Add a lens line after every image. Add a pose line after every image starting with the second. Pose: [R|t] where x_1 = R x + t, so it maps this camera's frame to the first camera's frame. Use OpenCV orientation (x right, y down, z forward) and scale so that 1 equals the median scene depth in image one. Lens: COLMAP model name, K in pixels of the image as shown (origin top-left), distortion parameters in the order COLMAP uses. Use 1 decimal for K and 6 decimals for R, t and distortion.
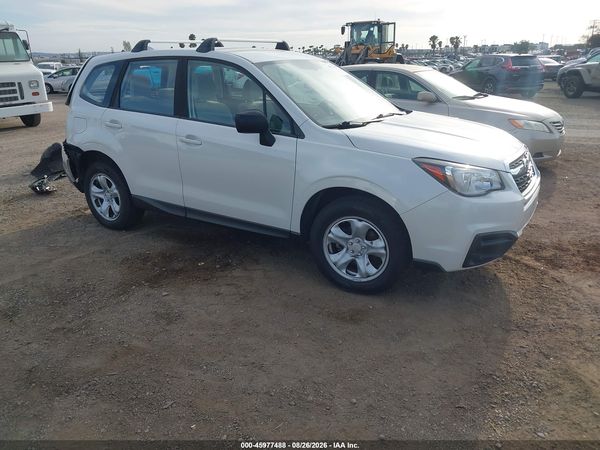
lens RADIAL K [[470.9, 0, 300.0], [0, 470.9, 225.0], [0, 0, 1]] dist [0.009793, -0.001563]
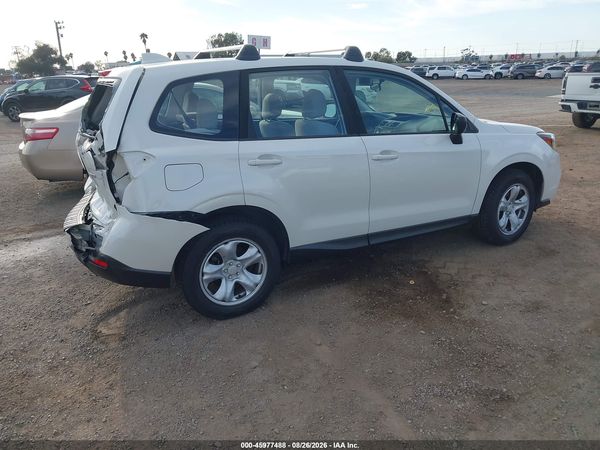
lens RADIAL K [[470.9, 0, 300.0], [0, 470.9, 225.0], [0, 0, 1]] dist [0.009793, -0.001563]
pose [[0.497188, -0.266495, 0.825702, -1.075673], [0.304756, 0.944664, 0.121385, -0.209131], [-0.812359, 0.191287, 0.550892, 0.637721]]
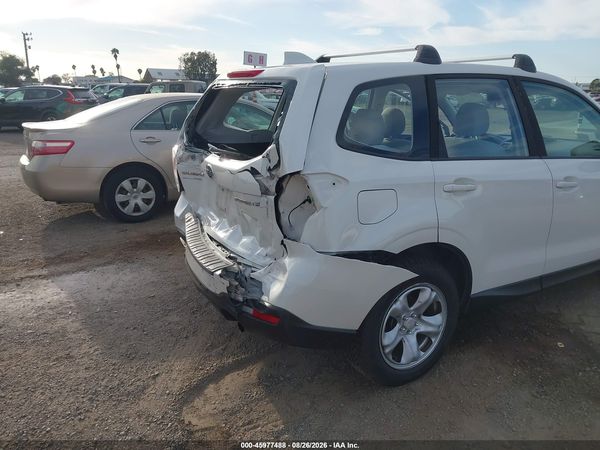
lens RADIAL K [[471.3, 0, 297.9], [0, 471.3, 216.2], [0, 0, 1]] dist [0.030100, -0.003239]
pose [[0.448931, -0.210537, 0.868410, -1.081616], [0.285386, 0.954730, 0.083931, -0.309505], [-0.846768, 0.210153, 0.488692, 0.976290]]
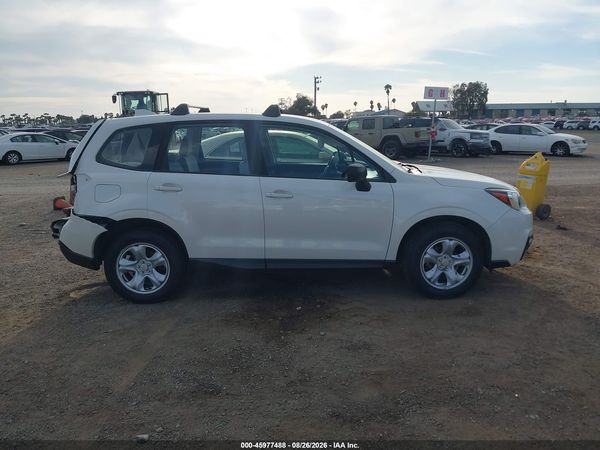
lens RADIAL K [[470.9, 0, 300.0], [0, 470.9, 225.0], [0, 0, 1]] dist [0.009793, -0.001563]
pose [[0.842056, -0.108908, 0.528280, -0.745491], [0.179680, 0.980102, -0.084348, -0.012130], [-0.508583, 0.165947, 0.844870, 0.079154]]
